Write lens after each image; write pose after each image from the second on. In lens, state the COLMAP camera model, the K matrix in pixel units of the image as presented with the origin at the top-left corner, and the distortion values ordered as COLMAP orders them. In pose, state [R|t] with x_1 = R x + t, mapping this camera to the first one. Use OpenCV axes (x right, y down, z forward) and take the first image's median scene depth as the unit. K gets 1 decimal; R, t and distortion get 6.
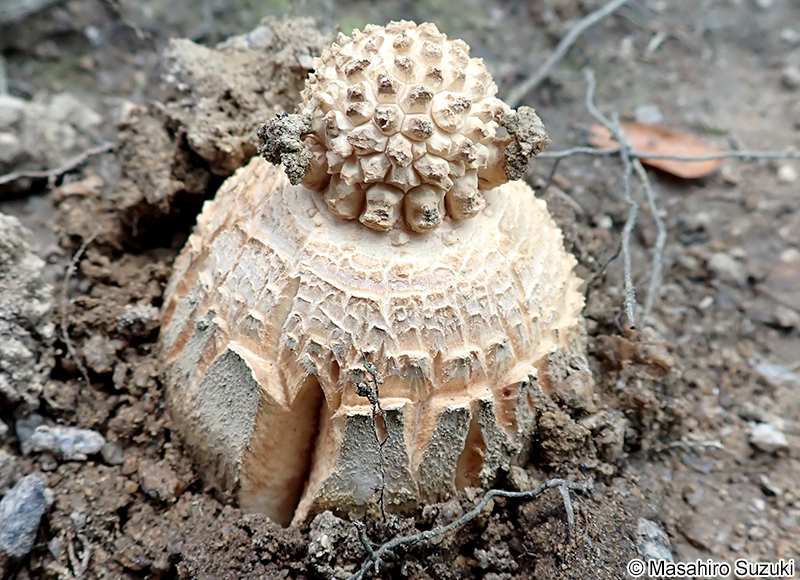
lens RADIAL K [[773.9, 0, 391.7], [0, 773.9, 290.1], [0, 0, 1]] dist [0.009475, 0.005933]
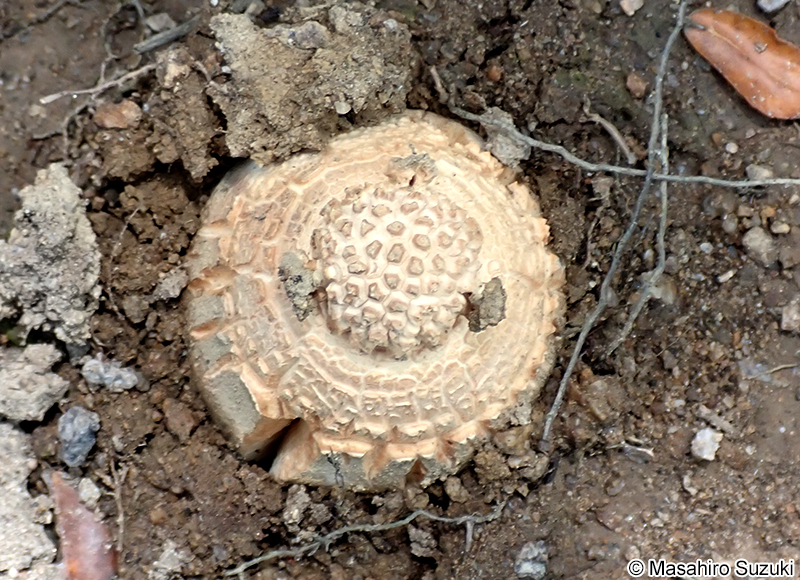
lens RADIAL K [[1215.2, 0, 400.0], [0, 1215.2, 290.0], [0, 0, 1]] dist [-0.003336, -0.009278]
pose [[0.980459, 0.194824, -0.027258, 0.068510], [-0.158745, 0.865388, 0.475294, -0.957968], [0.116188, -0.461679, 0.879405, -0.617561]]
